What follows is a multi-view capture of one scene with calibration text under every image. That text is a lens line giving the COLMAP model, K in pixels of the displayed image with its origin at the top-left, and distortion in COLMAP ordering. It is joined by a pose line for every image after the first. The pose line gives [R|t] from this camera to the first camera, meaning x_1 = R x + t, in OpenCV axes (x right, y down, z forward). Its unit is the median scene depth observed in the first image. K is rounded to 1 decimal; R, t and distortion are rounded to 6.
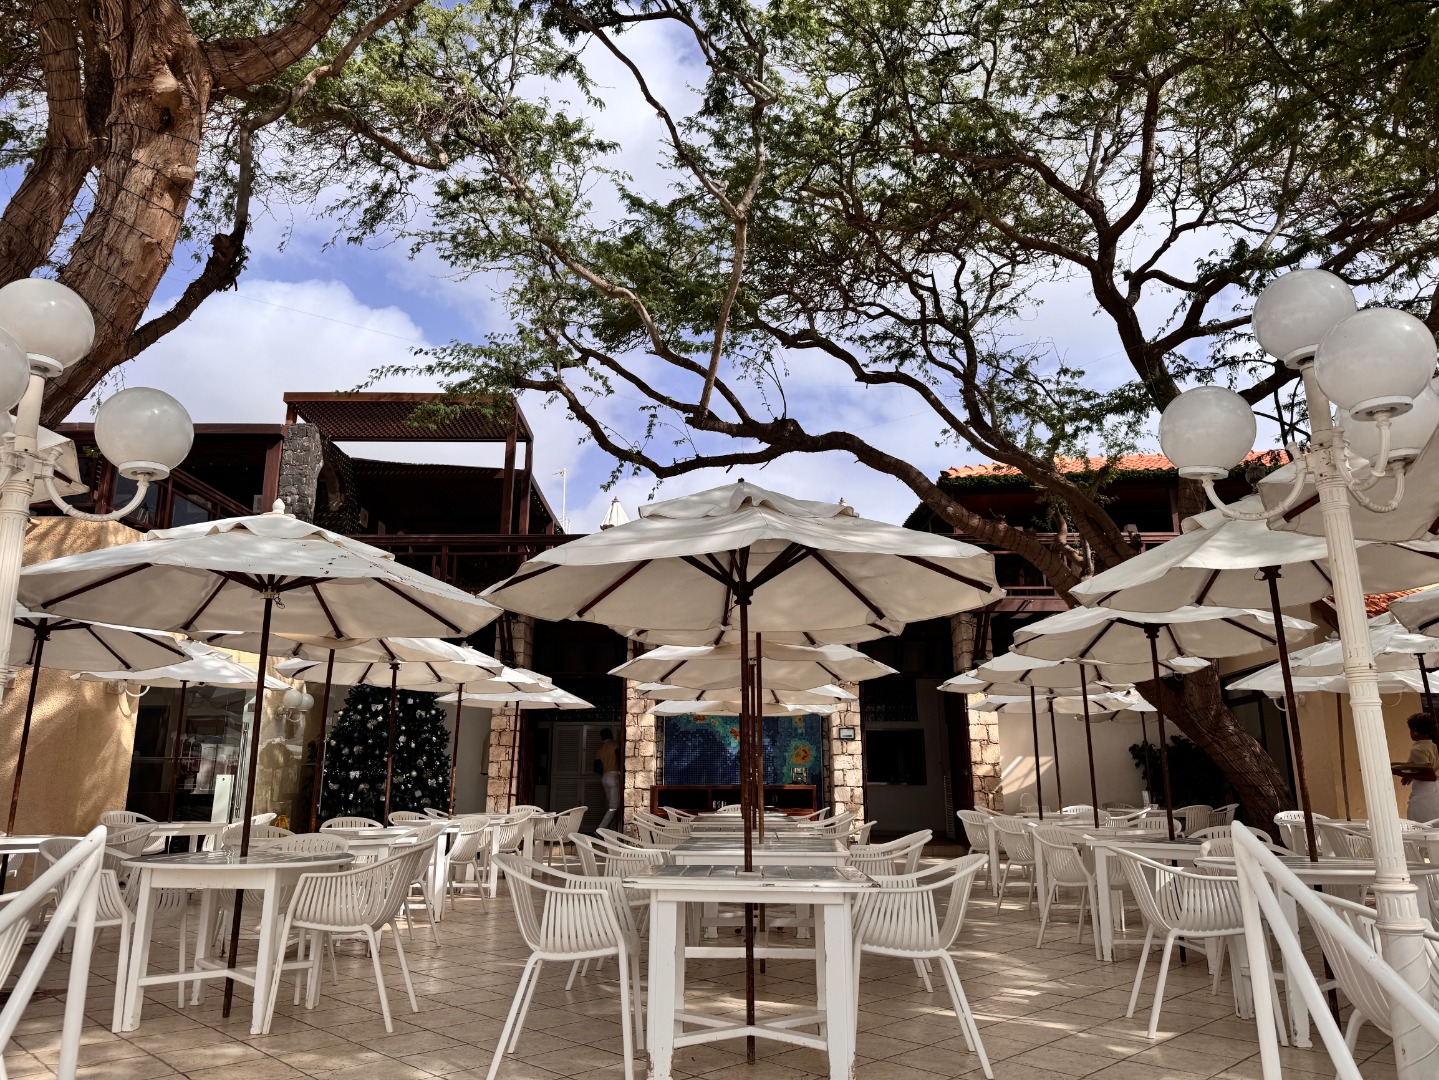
lens RADIAL K [[1000.9, 0, 713.3], [0, 1000.9, 538.5], [0, 0, 1]] dist [0.038962, -0.009503]
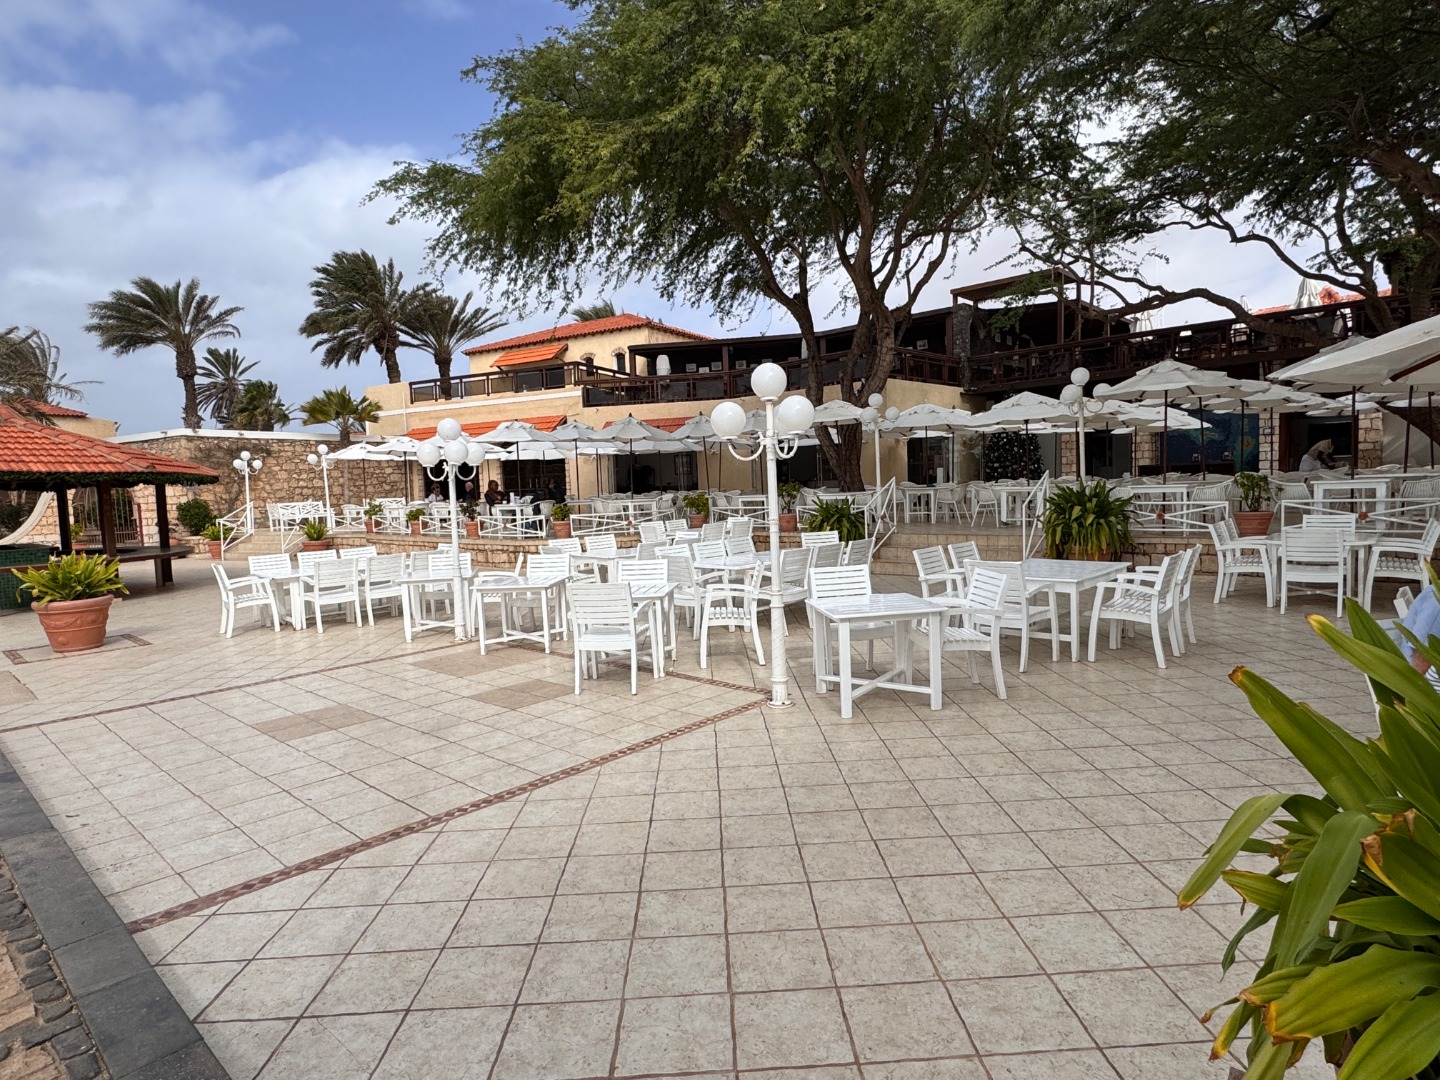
lens RADIAL K [[793.4, 0, 716.3], [0, 793.4, 542.7], [0, 0, 1]] dist [0.005263, 0.000822]
pose [[0.715103, 0.026764, -0.698507, 0.424903], [0.195614, 0.951681, 0.236726, -0.139072], [0.671091, -0.305921, 0.675314, -0.651768]]
